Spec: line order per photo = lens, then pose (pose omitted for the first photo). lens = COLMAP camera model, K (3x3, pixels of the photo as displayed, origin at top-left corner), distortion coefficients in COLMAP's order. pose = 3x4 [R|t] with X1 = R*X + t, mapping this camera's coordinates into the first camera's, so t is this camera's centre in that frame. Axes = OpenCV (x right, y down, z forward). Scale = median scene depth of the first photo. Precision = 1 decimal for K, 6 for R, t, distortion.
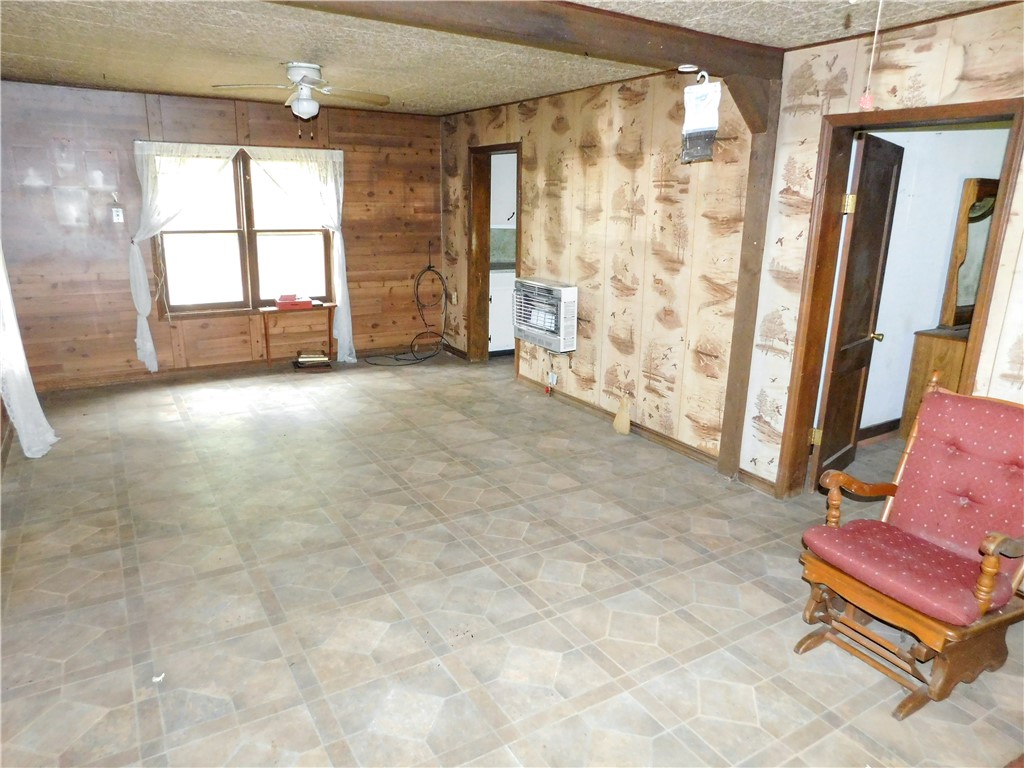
lens RADIAL K [[671.8, 0, 512.0], [0, 671.8, 384.0], [0, 0, 1]] dist [-0.081579, -0.000762]
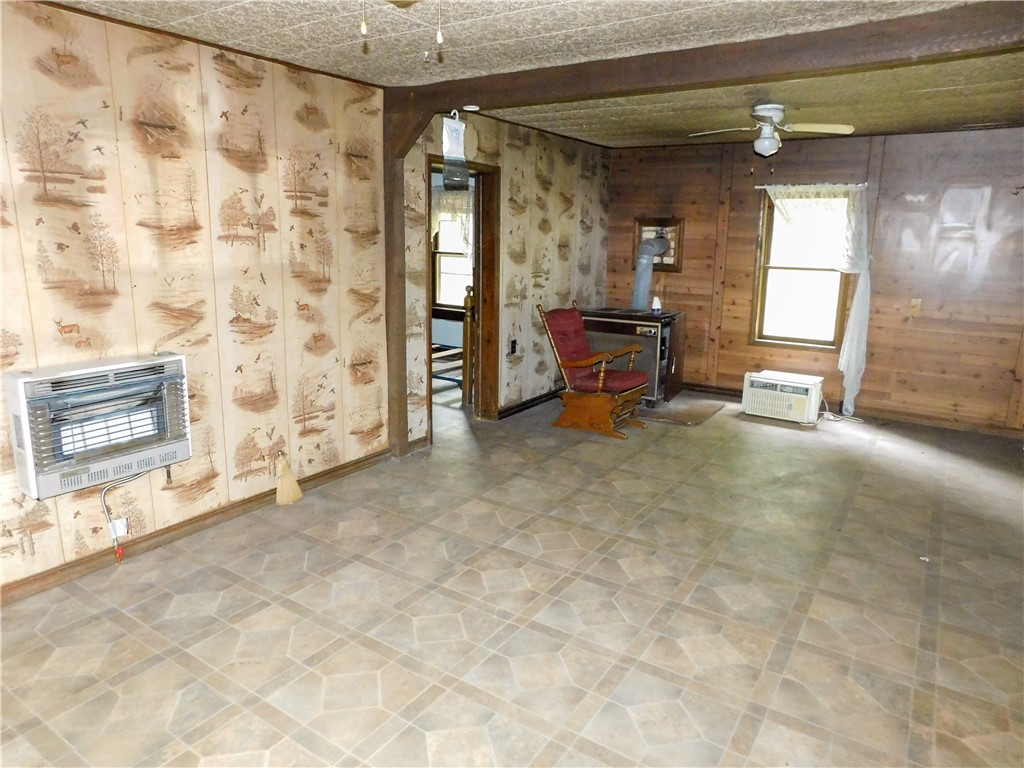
lens RADIAL K [[671.3, 0, 526.9], [0, 671.3, 358.4], [0, 0, 1]] dist [-0.036128, -0.000499]
pose [[-0.424416, -0.204890, 0.881982, -0.685515], [0.205530, 0.926838, 0.314213, -0.306983], [-0.881833, 0.314630, -0.351253, 1.078327]]
